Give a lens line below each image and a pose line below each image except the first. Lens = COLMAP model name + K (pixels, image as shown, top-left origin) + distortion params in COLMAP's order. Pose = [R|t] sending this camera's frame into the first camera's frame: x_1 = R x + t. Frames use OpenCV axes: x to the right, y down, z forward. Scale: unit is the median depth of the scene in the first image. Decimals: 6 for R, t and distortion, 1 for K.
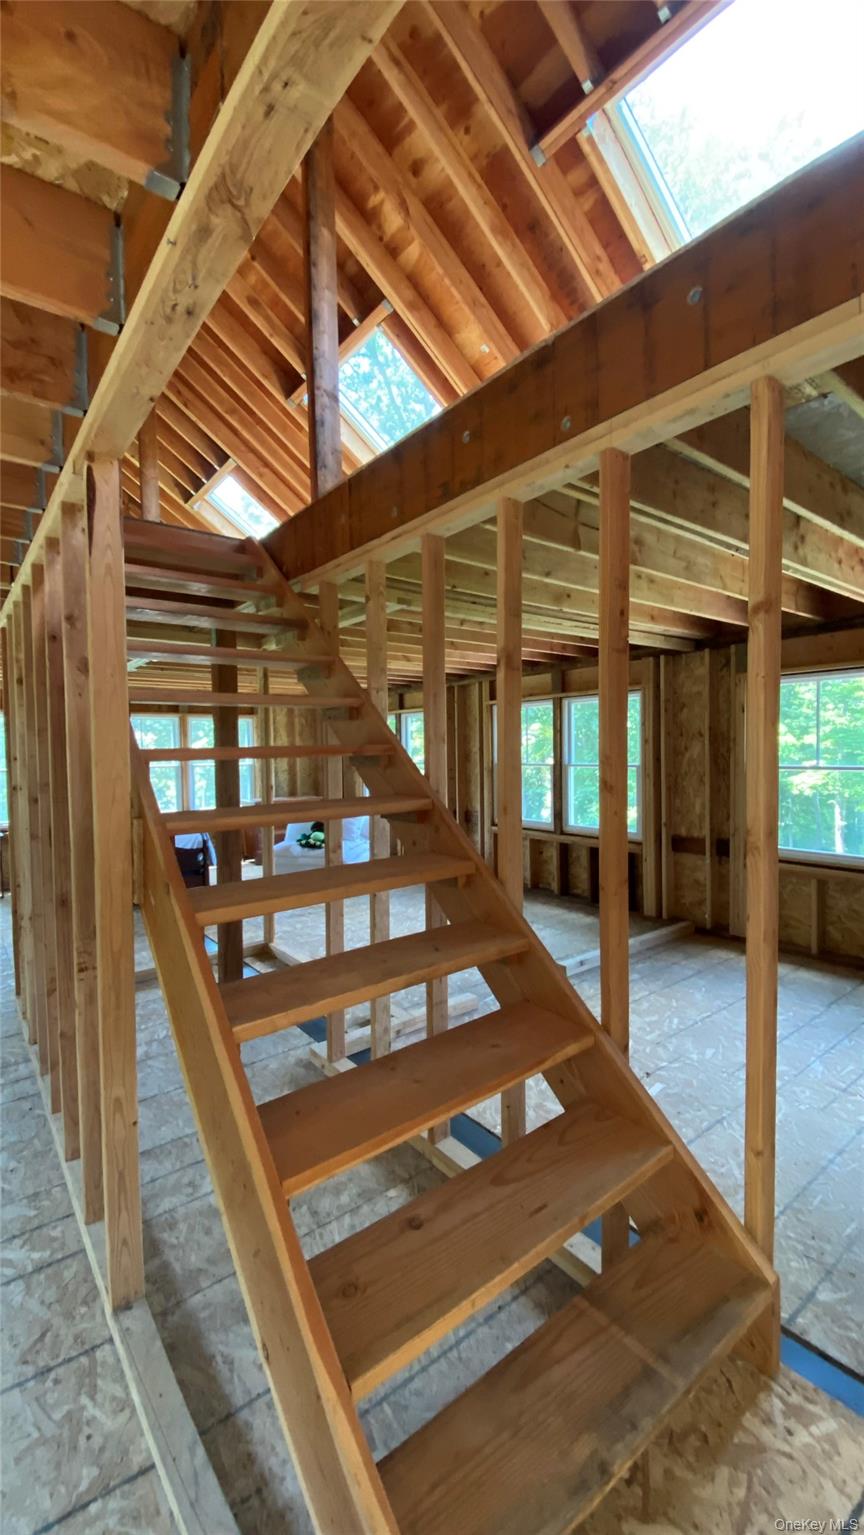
lens RADIAL K [[625.4, 0, 432.0], [0, 625.4, 767.5], [0, 0, 1]] dist [0.036639, -0.028440]
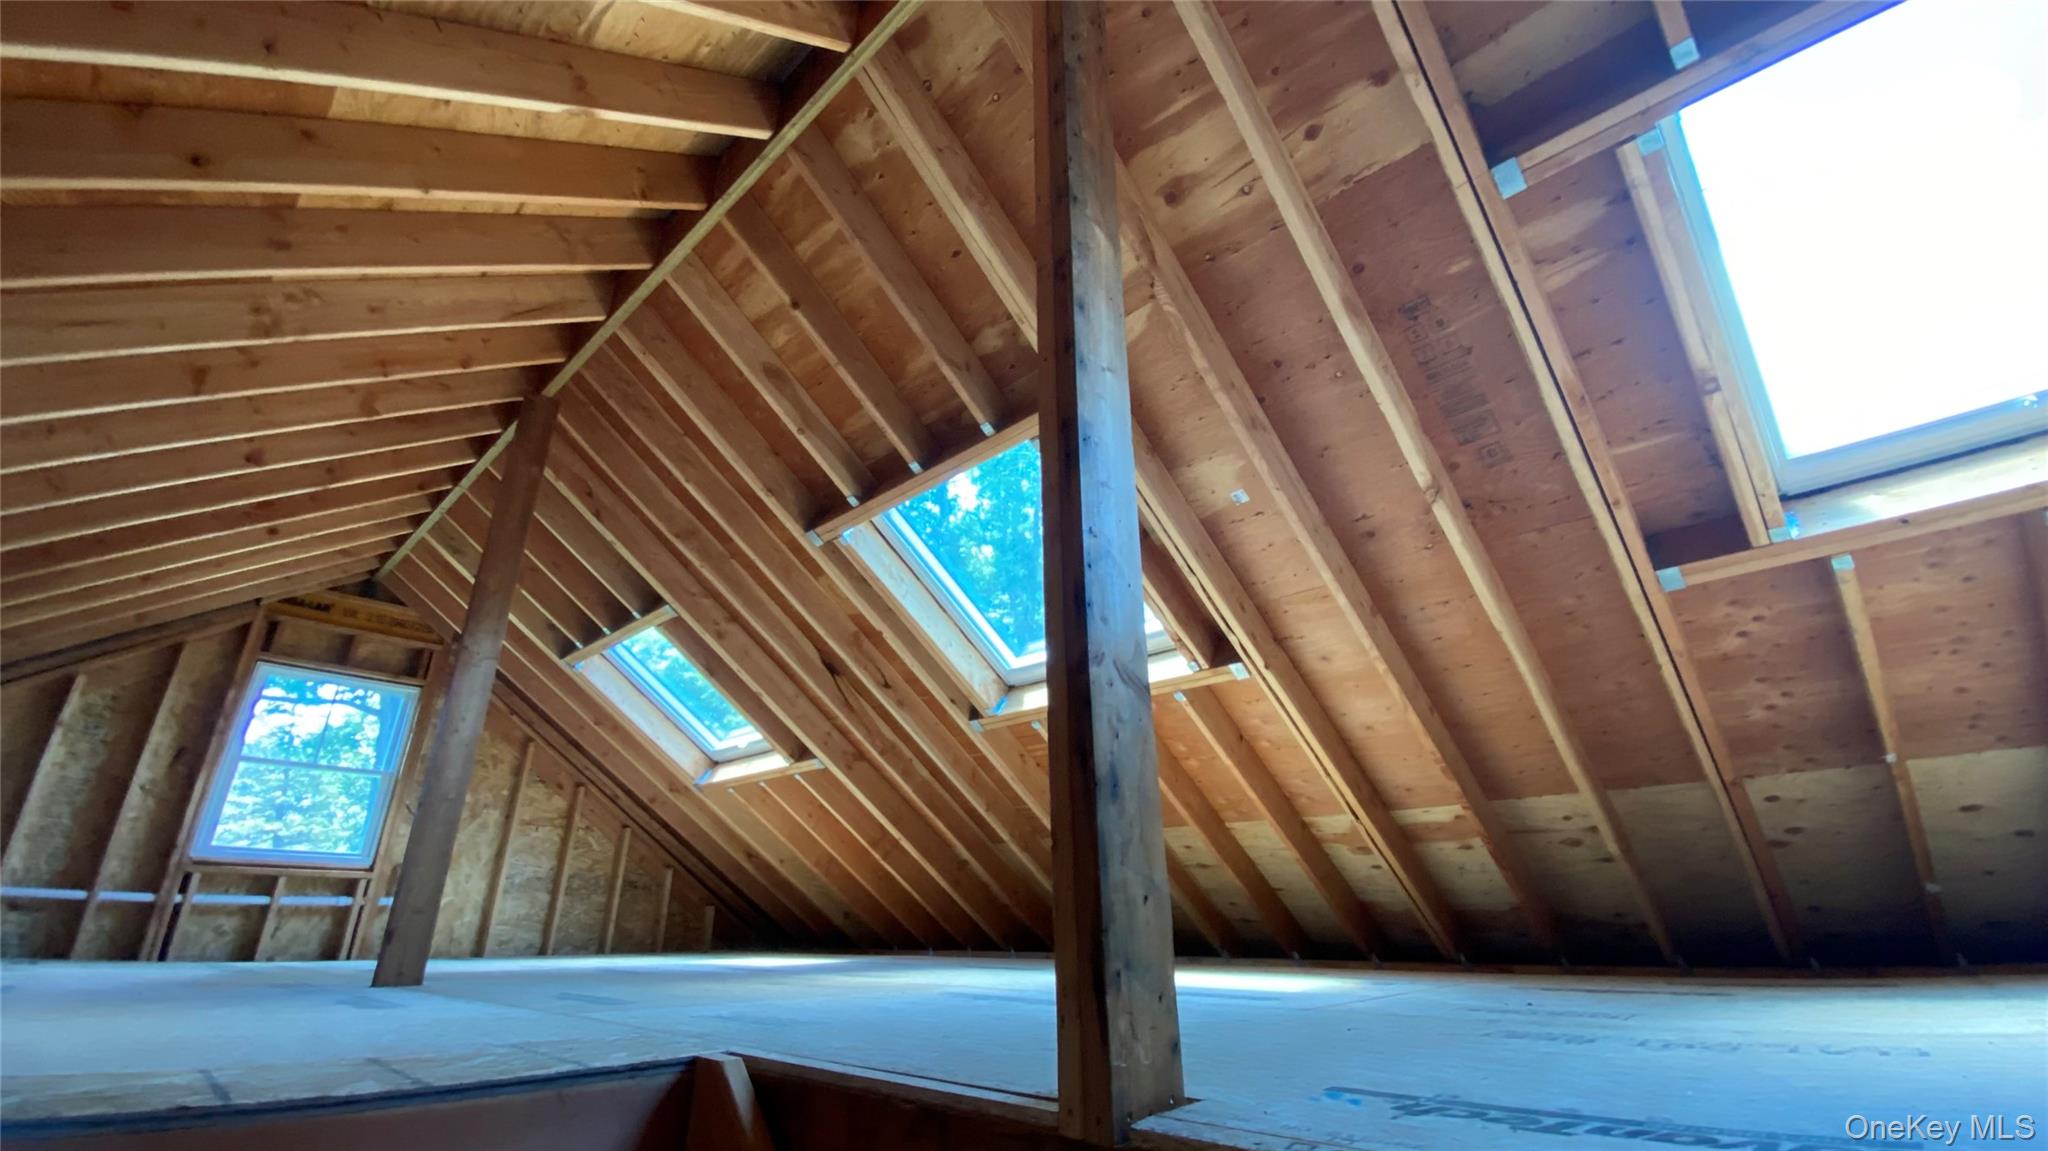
lens RADIAL K [[834.4, 0, 1024.0], [0, 834.4, 575.5], [0, 0, 1]] dist [0.036639, -0.028440]
pose [[0.987847, 0.069815, 0.138869, -0.160826], [-0.006473, 0.911150, -0.412023, -0.294432], [-0.155296, 0.406117, 0.900529, 0.403995]]
